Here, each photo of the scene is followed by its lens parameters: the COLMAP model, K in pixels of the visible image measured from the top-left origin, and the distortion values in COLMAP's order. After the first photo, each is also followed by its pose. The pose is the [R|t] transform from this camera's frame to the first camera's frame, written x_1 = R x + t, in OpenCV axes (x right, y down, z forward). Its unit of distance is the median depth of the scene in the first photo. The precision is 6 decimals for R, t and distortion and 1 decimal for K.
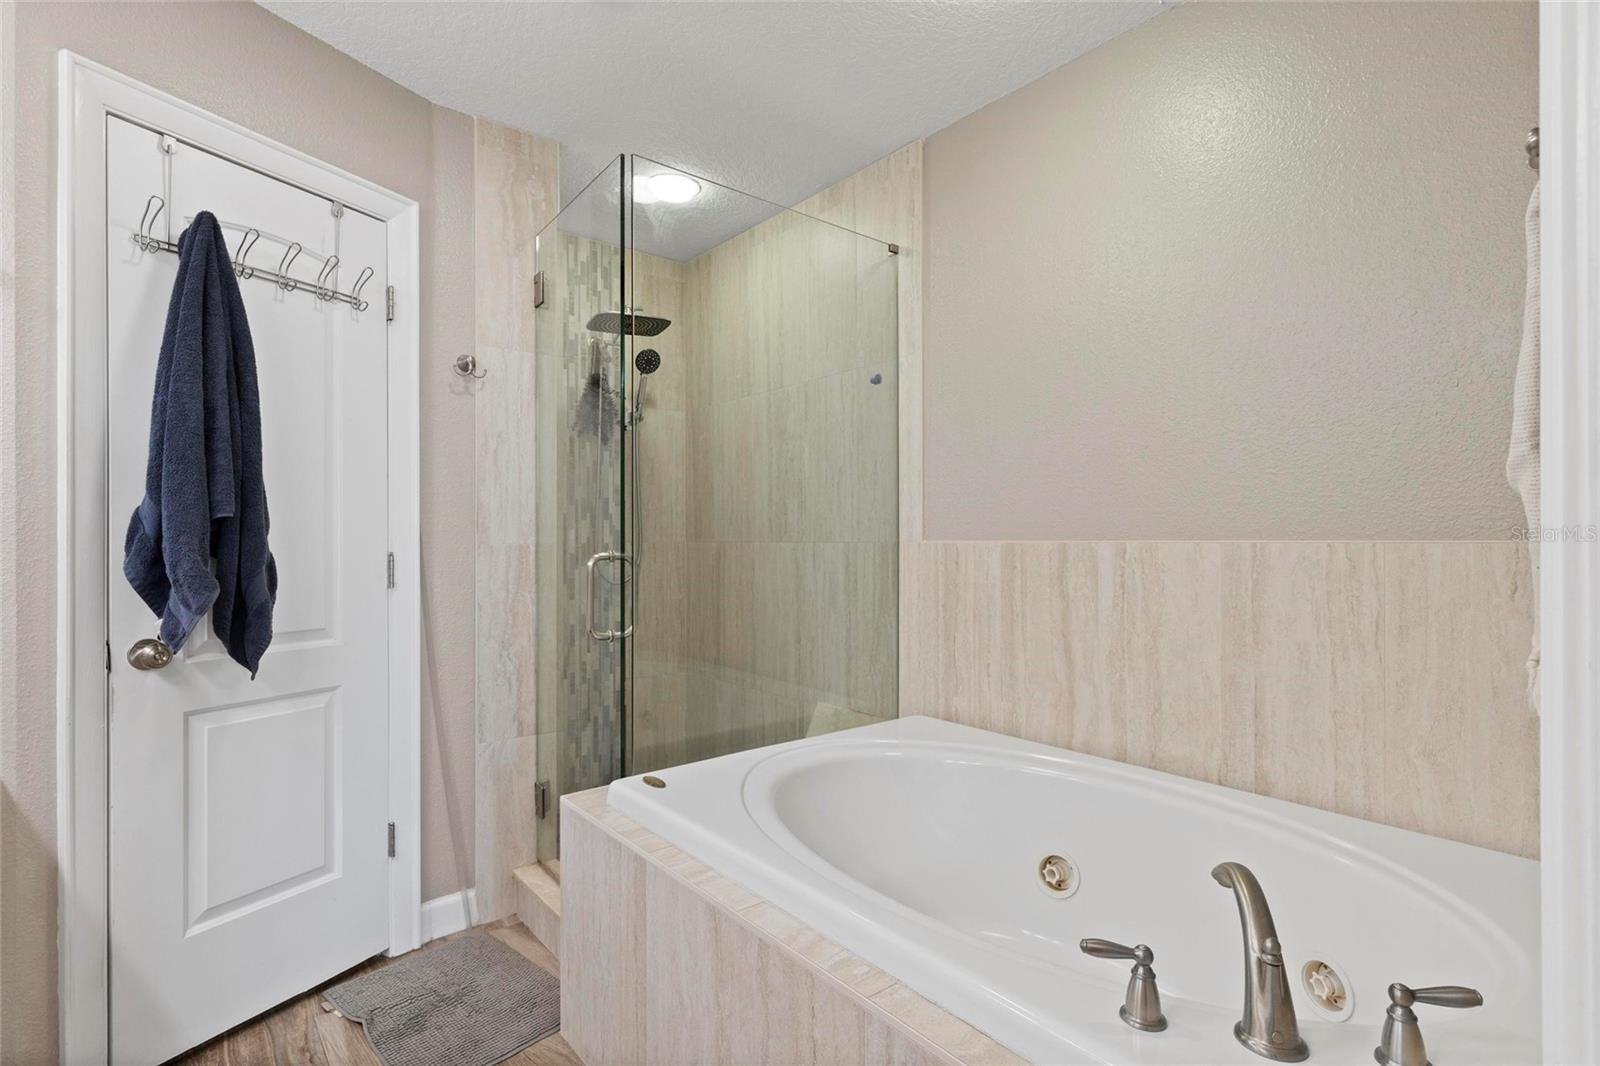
lens RADIAL K [[757.1, 0, 799.6], [0, 757.1, 533.9], [0, 0, 1]] dist [0.008858, -0.001237]
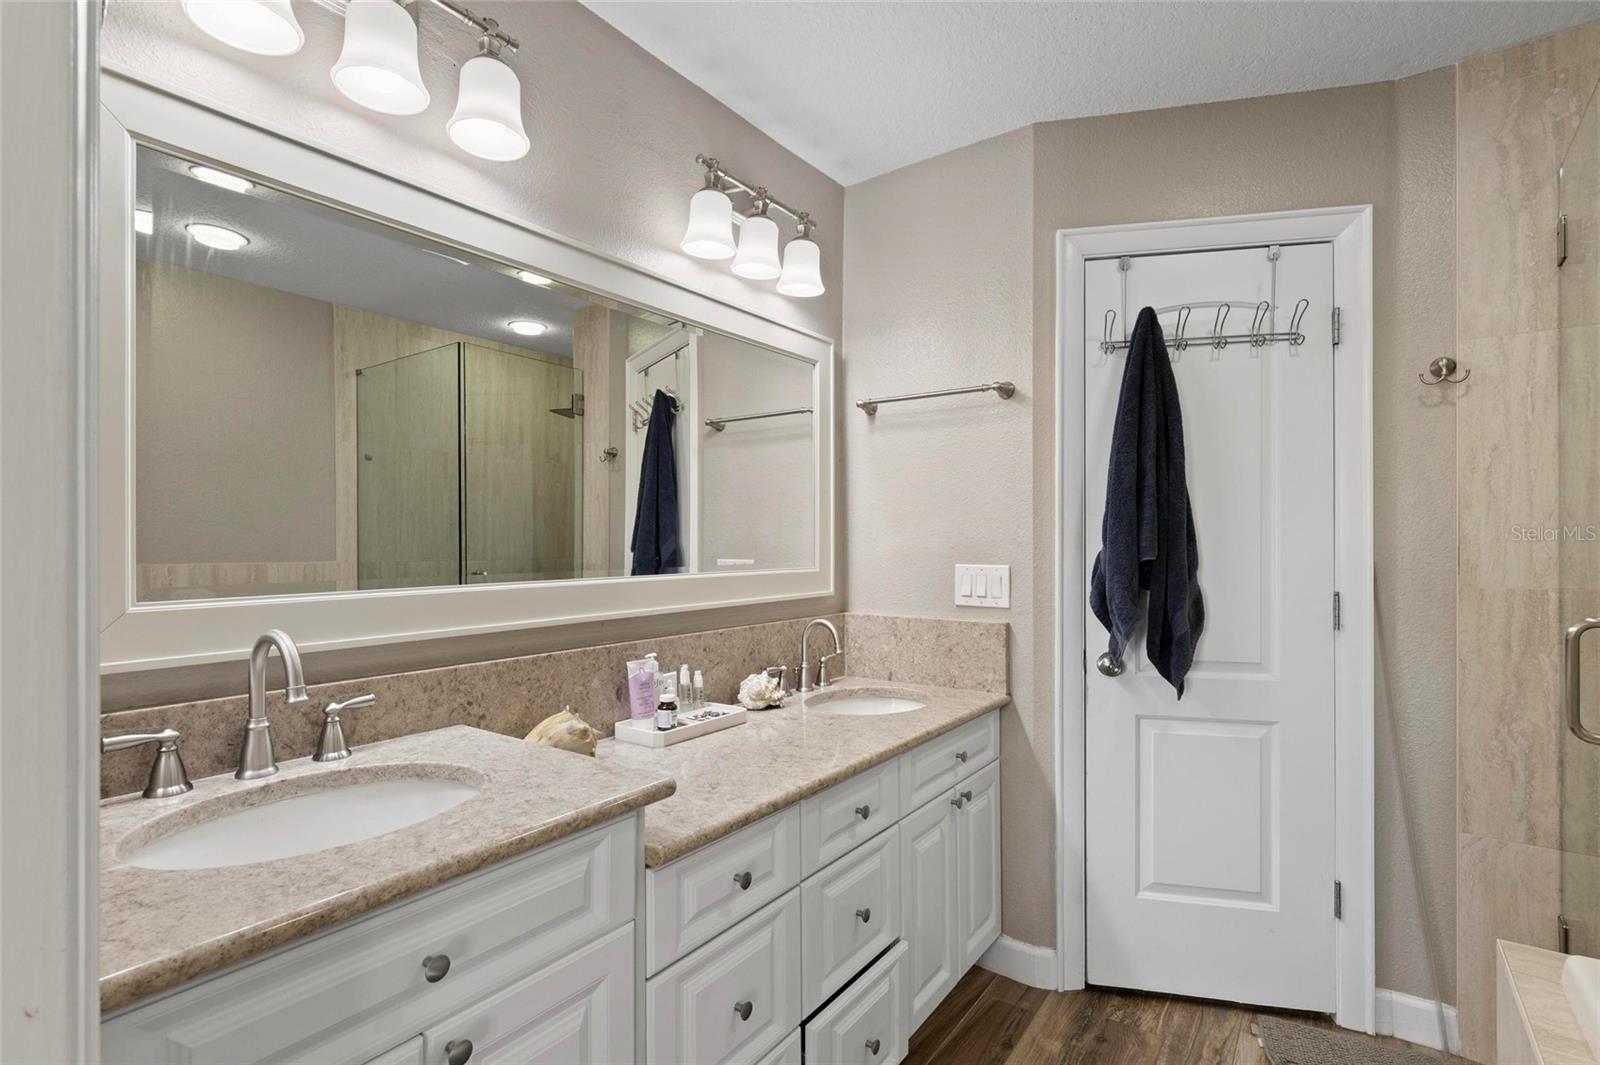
lens RADIAL K [[757.1, 0, 805.8], [0, 757.1, 538.0], [0, 0, 1]] dist [0.008858, -0.001237]
pose [[0.277563, -0.002338, -0.960705, 0.184066], [0.001175, 0.999997, -0.002094, -0.041391], [0.960707, -0.000547, 0.277565, 0.111312]]
